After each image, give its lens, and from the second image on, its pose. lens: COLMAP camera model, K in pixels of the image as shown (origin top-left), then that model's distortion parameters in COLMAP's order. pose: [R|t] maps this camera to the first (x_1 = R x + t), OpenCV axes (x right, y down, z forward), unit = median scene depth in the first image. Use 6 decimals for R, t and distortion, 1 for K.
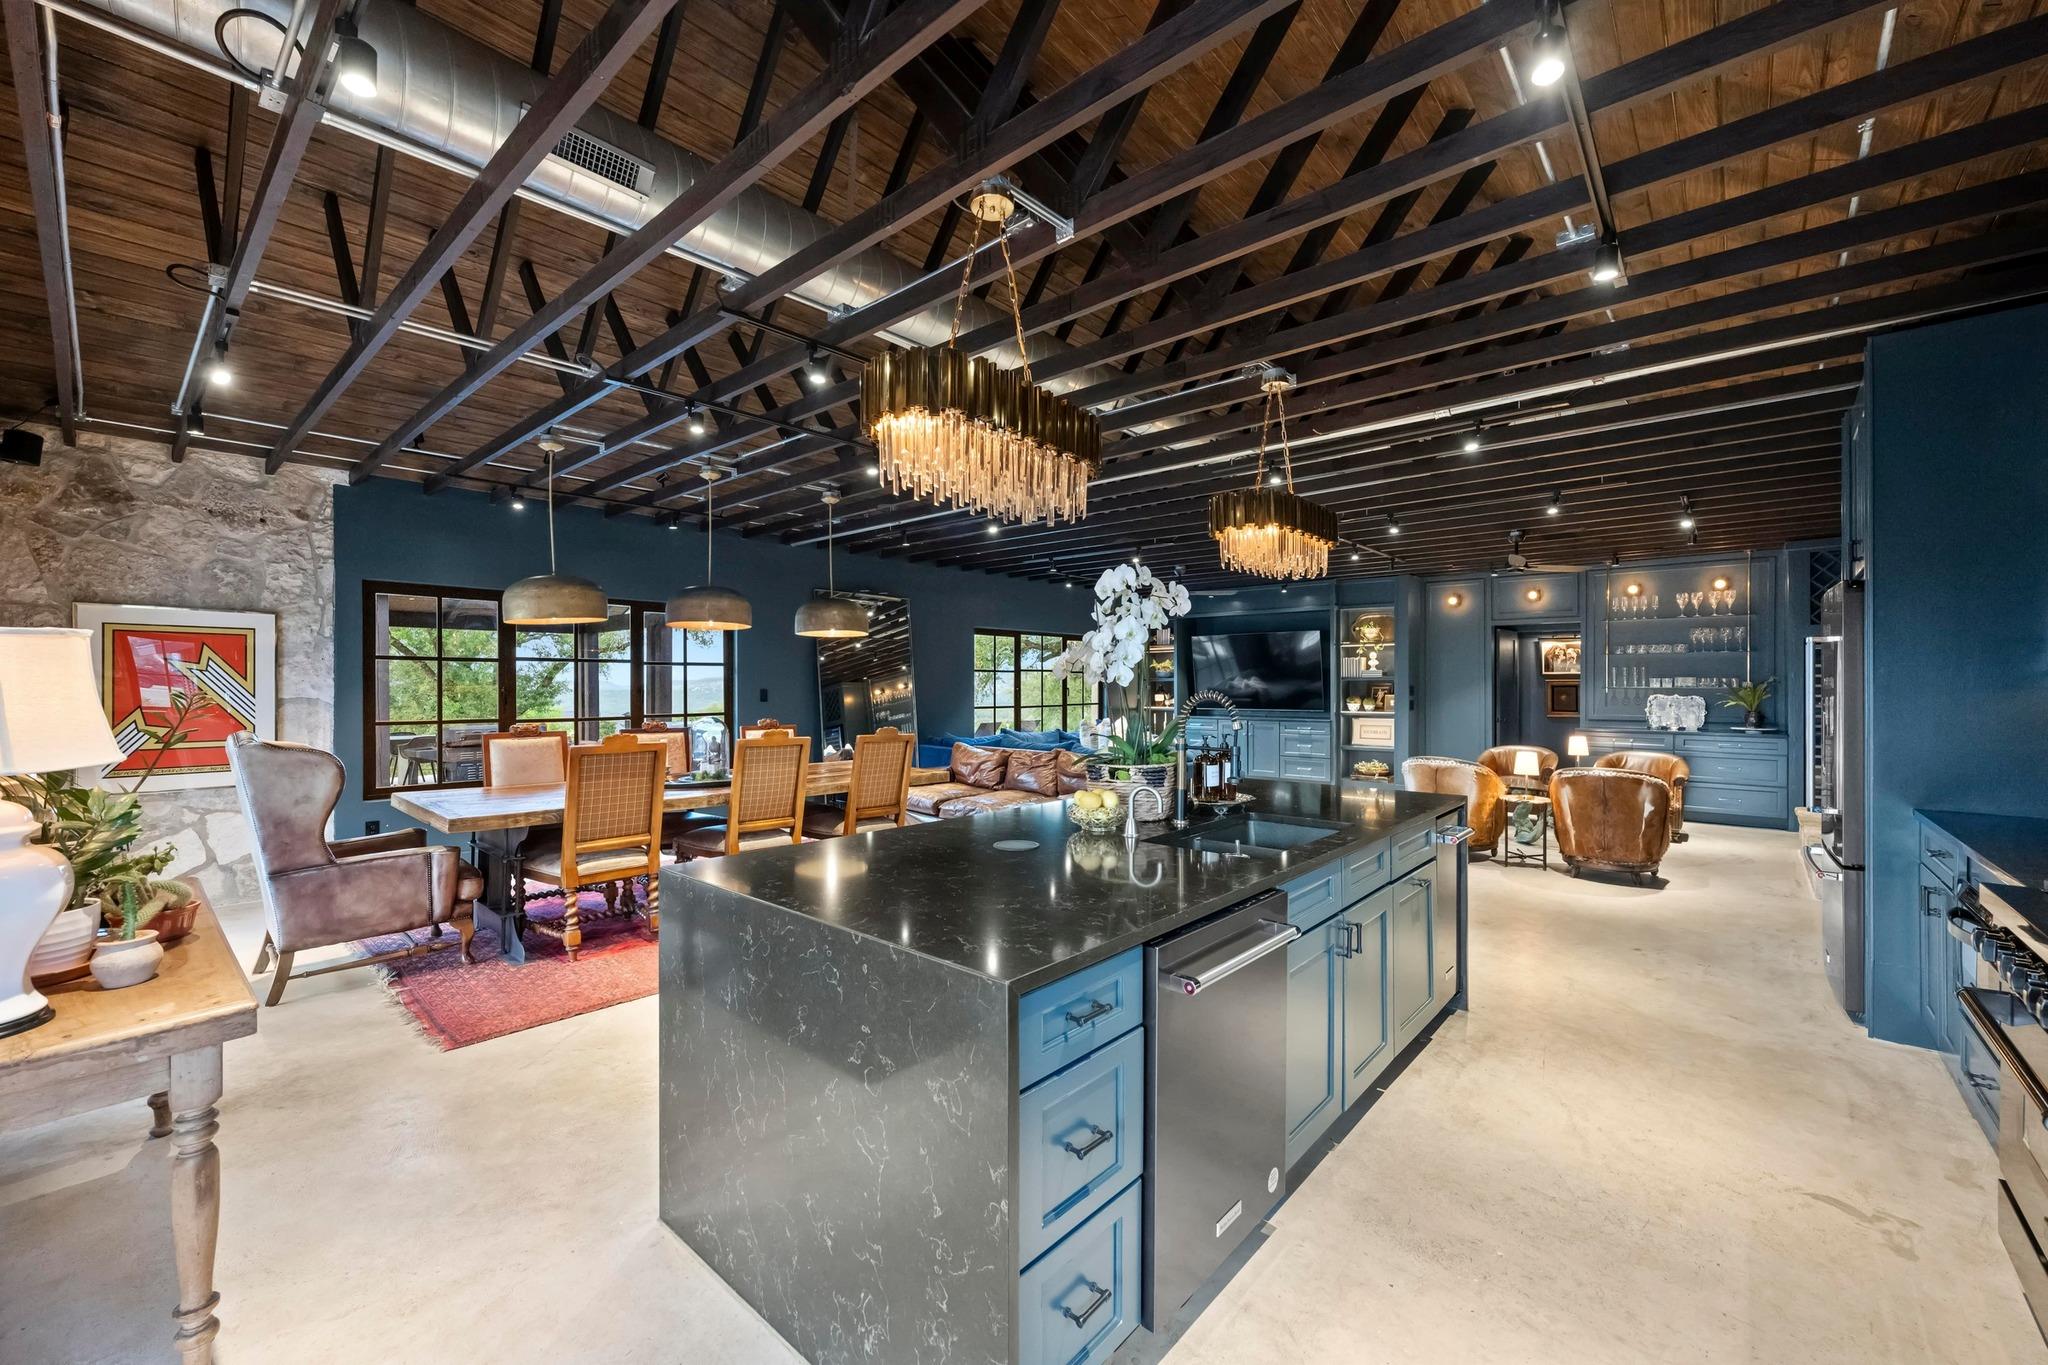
lens RADIAL K [[818.8, 0, 1024.0], [0, 818.8, 682.5], [0, 0, 1]] dist [-0.000001, 0.000003]
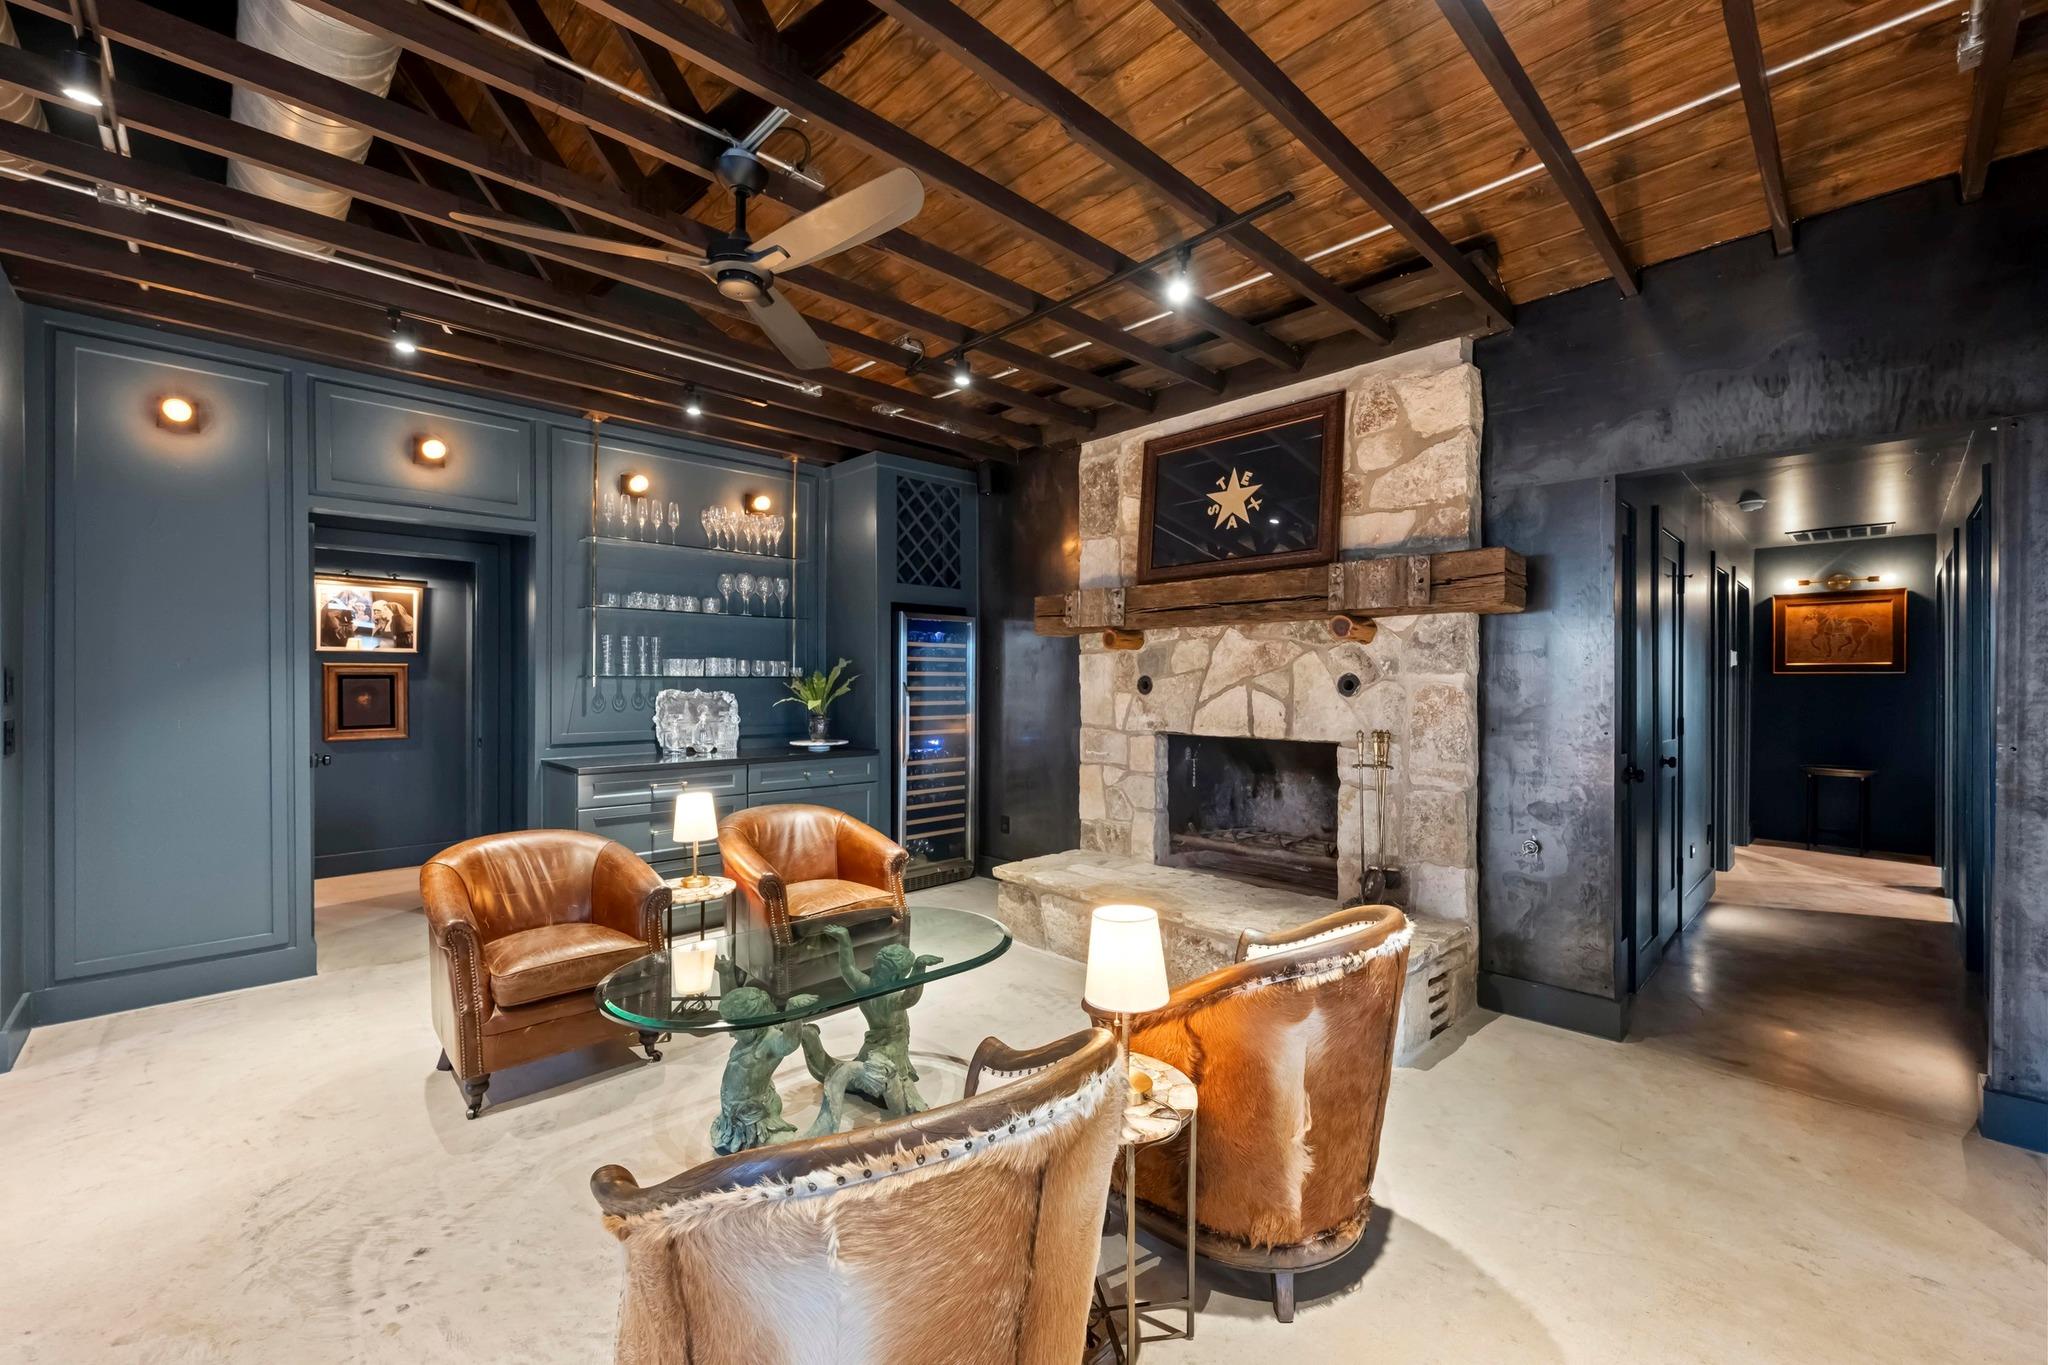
lens RADIAL K [[829.1, 0, 1024.0], [0, 829.1, 682.5], [0, 0, 1]] dist [0.000614, 0.000183]
pose [[0.079052, -0.002441, 0.996868, 0.252455], [0.001783, 0.999996, 0.002307, 0.009060], [-0.996869, 0.001595, 0.079056, 0.733969]]
